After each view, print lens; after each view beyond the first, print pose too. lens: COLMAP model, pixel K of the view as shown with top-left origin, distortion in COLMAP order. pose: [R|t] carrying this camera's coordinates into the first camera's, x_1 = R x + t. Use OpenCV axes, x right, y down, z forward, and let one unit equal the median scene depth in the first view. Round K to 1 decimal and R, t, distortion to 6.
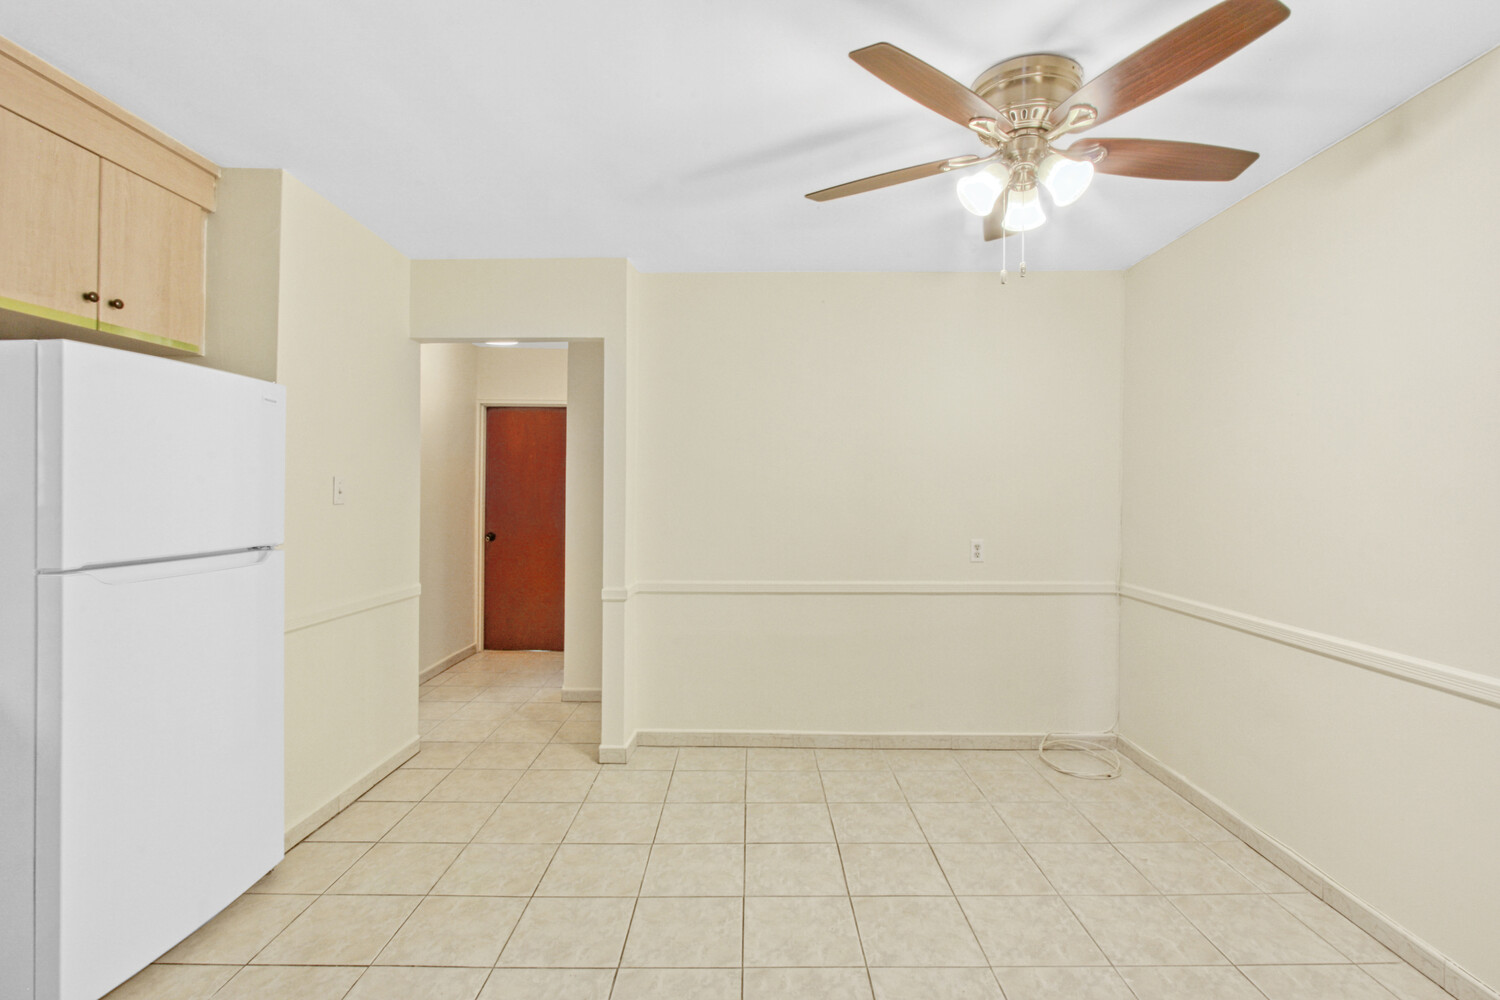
lens RADIAL K [[704.9, 0, 750.5], [0, 704.9, 495.0], [0, 0, 1]] dist [-0.001573, 0.000149]
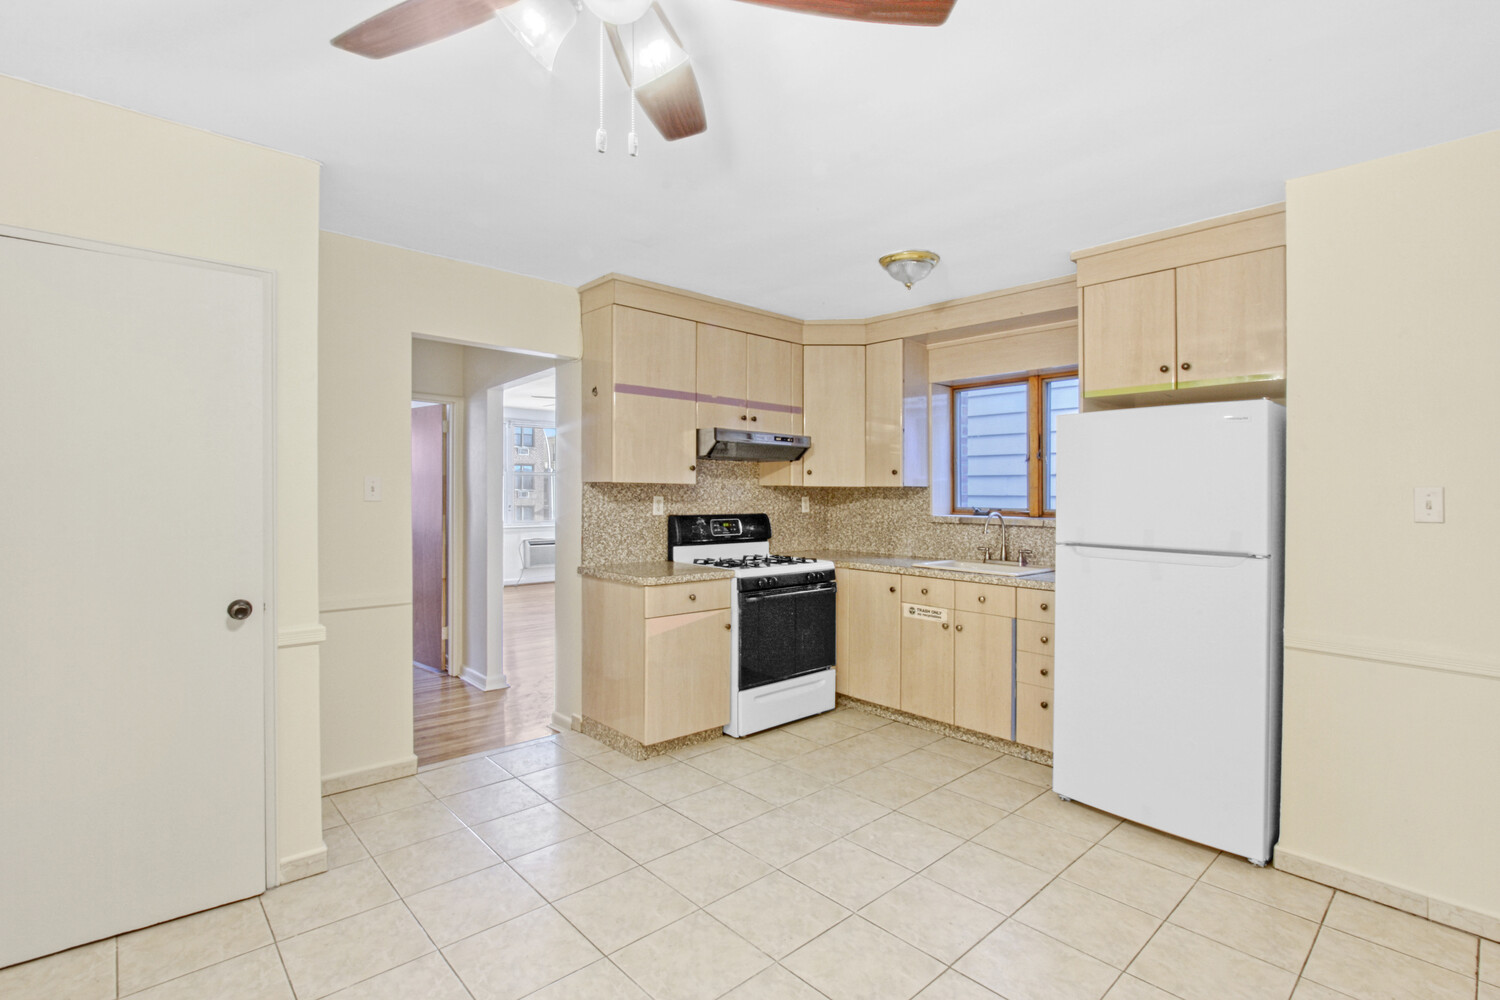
lens RADIAL K [[704.9, 0, 750.5], [0, 704.9, 495.0], [0, 0, 1]] dist [-0.001573, 0.000149]
pose [[-0.733118, -0.008912, -0.680044, 0.574652], [-0.018170, 0.999814, 0.006486, -0.009079], [0.679859, 0.017112, -0.733143, 1.225849]]
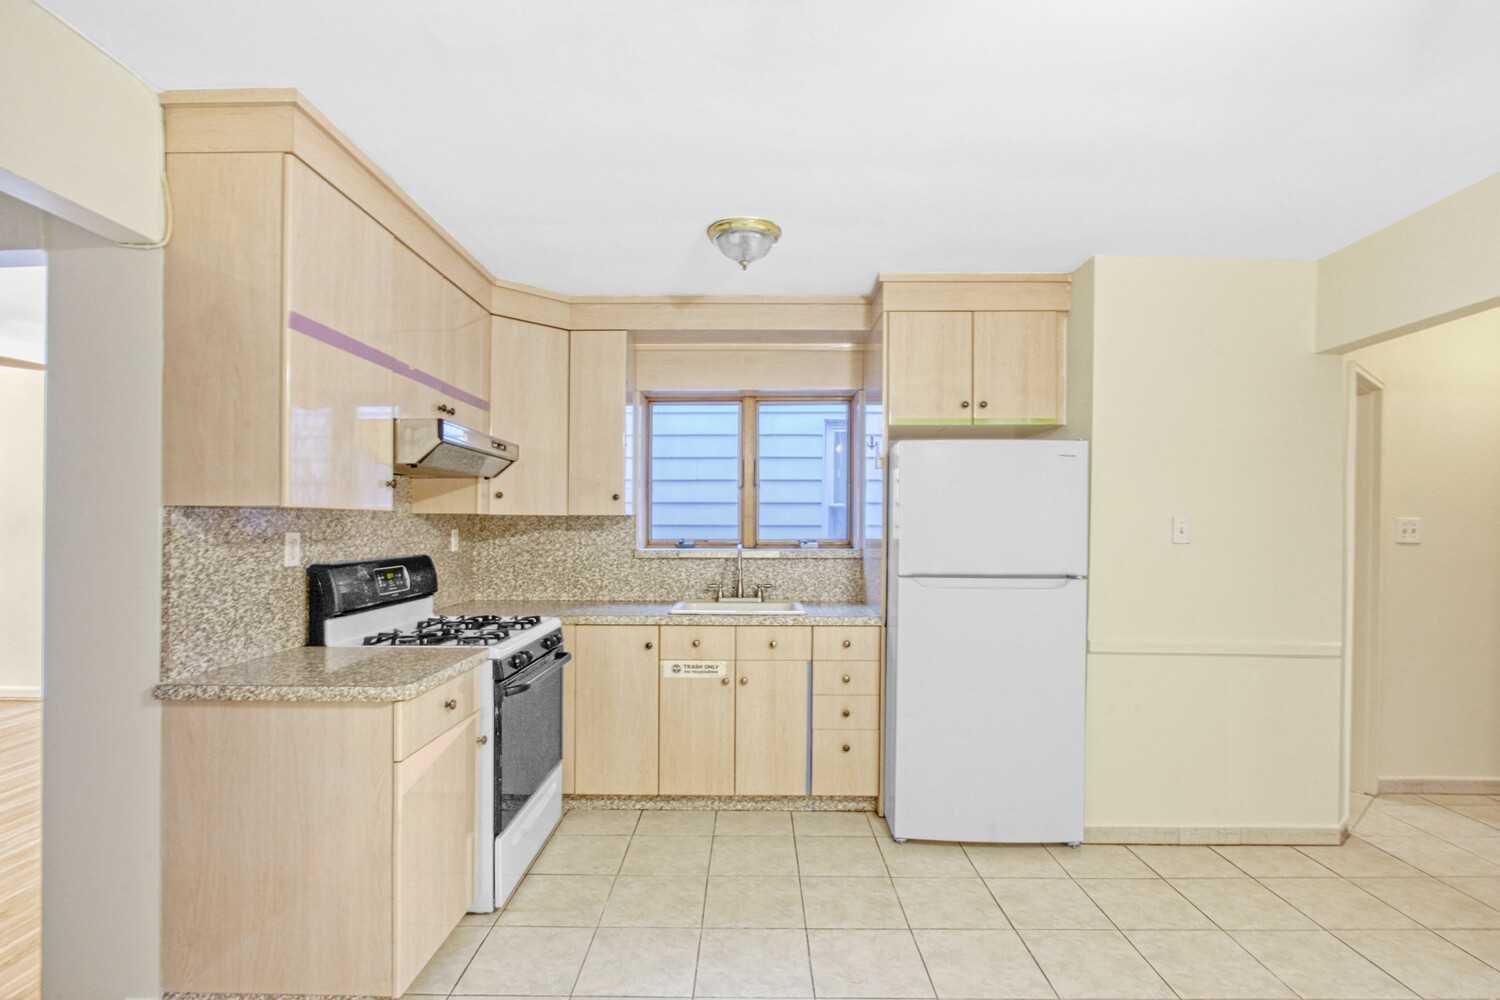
lens RADIAL K [[714.2, 0, 748.4], [0, 714.2, 524.3], [0, 0, 1]] dist [-0.012946, 0.000406]
pose [[-0.005944, -0.003855, -0.999975, 0.526635], [-0.010673, 0.999936, -0.003792, -0.004794], [0.999925, 0.010650, -0.005985, 0.436857]]
